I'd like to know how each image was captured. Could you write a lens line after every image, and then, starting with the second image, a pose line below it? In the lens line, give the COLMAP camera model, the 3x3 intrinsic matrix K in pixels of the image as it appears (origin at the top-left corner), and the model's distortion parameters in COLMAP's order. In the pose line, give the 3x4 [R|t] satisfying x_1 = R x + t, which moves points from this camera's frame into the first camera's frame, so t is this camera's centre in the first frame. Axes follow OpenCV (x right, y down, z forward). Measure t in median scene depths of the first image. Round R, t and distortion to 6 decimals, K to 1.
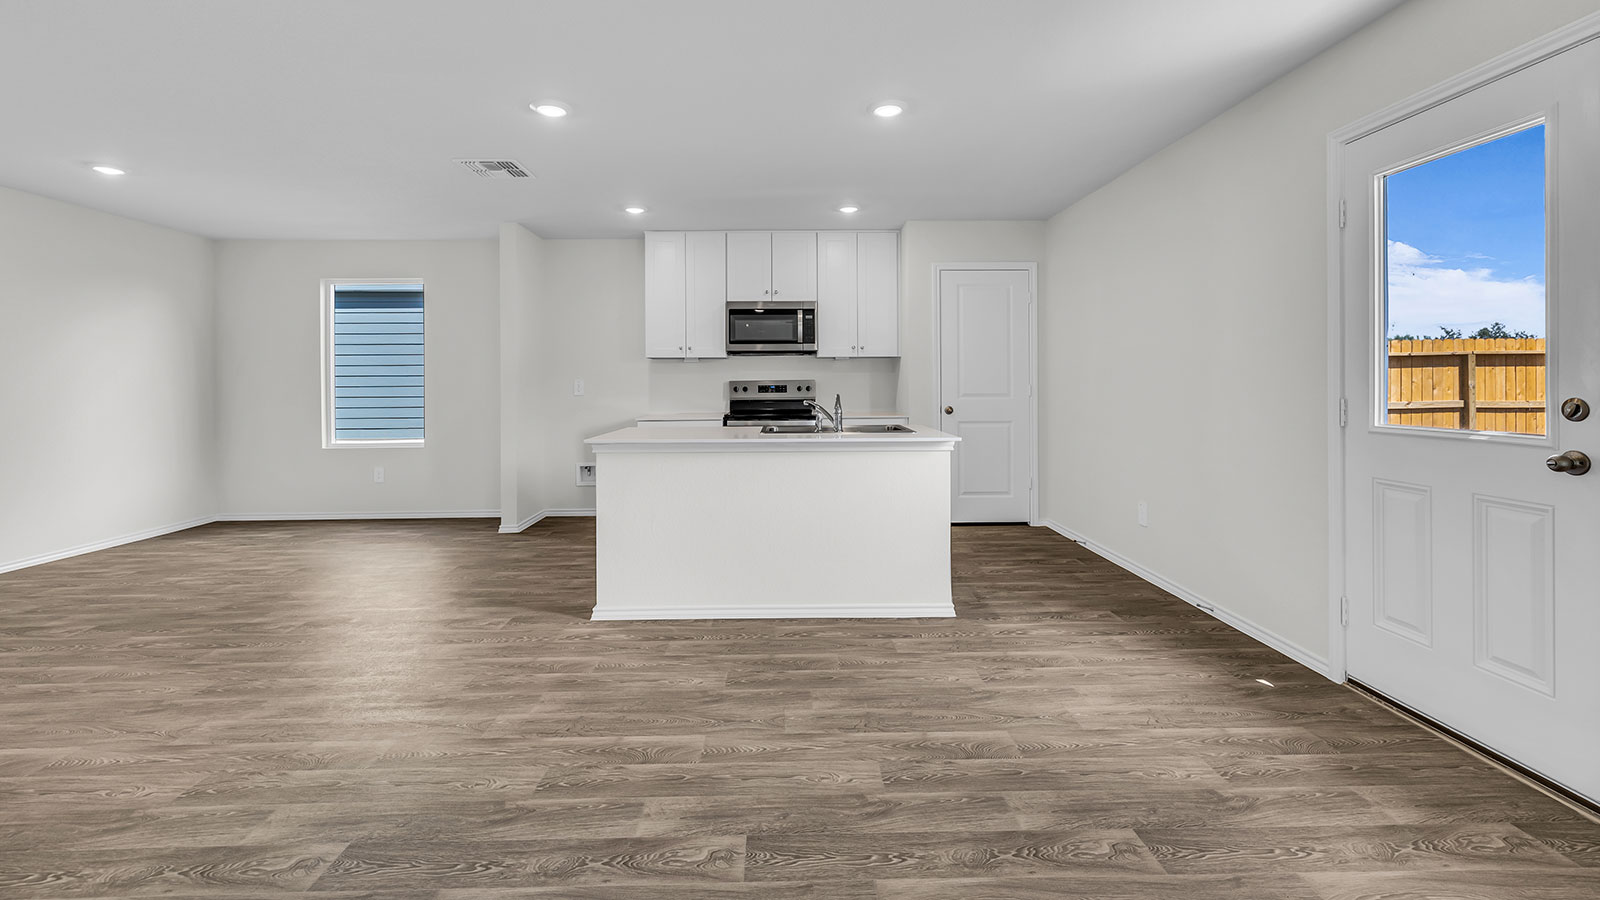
lens RADIAL K [[682.9, 0, 785.7], [0, 682.9, 418.4], [0, 0, 1]] dist [0.003567, 0.001139]
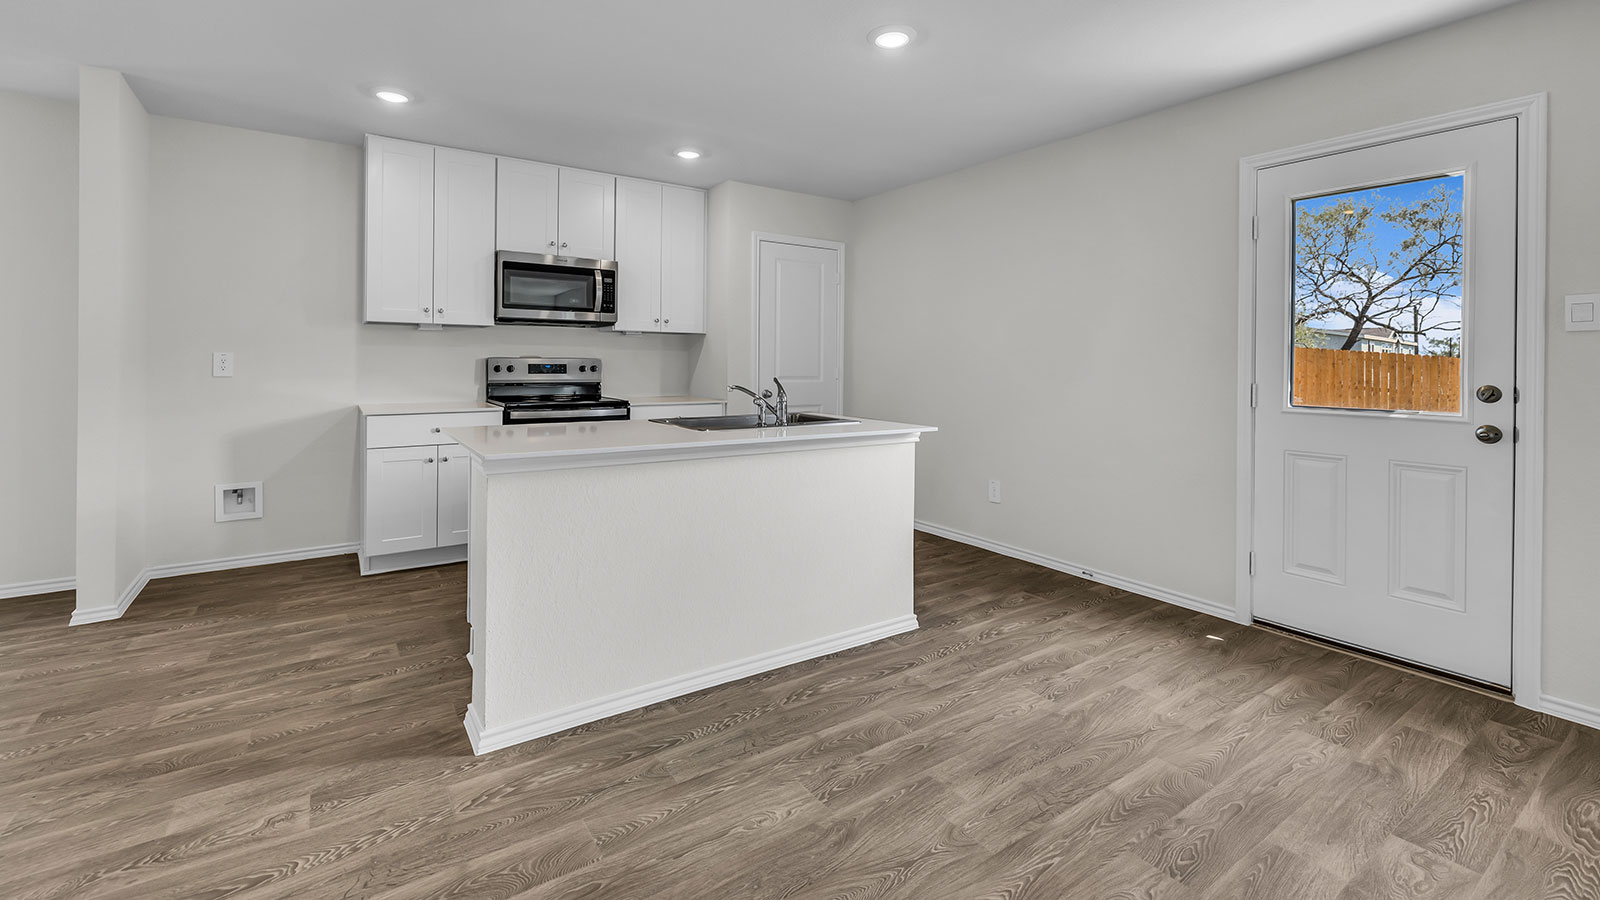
lens RADIAL K [[682.9, 0, 791.3], [0, 682.9, 396.2], [0, 0, 1]] dist [0.003567, 0.001139]
pose [[0.835054, -0.013788, 0.549995, -0.230554], [0.014585, 0.999889, 0.002922, -0.010743], [-0.549974, 0.005581, 0.835163, 0.208319]]
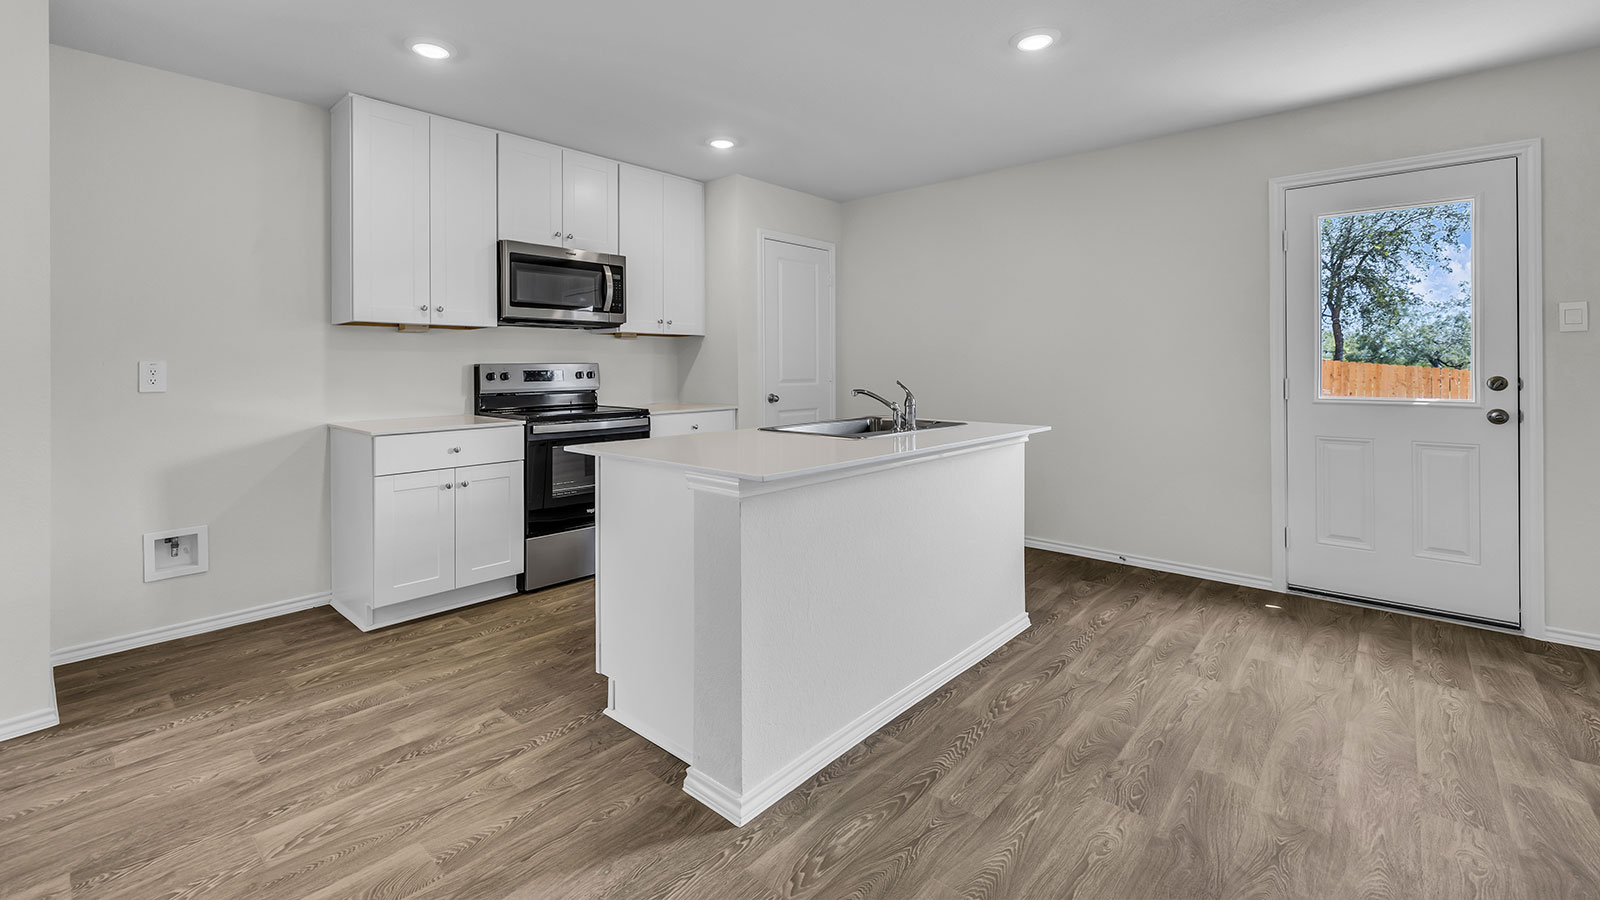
lens RADIAL K [[682.9, 0, 794.1], [0, 682.9, 395.0], [0, 0, 1]] dist [0.003567, 0.001139]
pose [[0.677774, -0.028720, 0.734709, -0.377911], [0.037493, 0.999287, 0.004474, -0.018312], [-0.734314, 0.024514, 0.678368, 0.368514]]
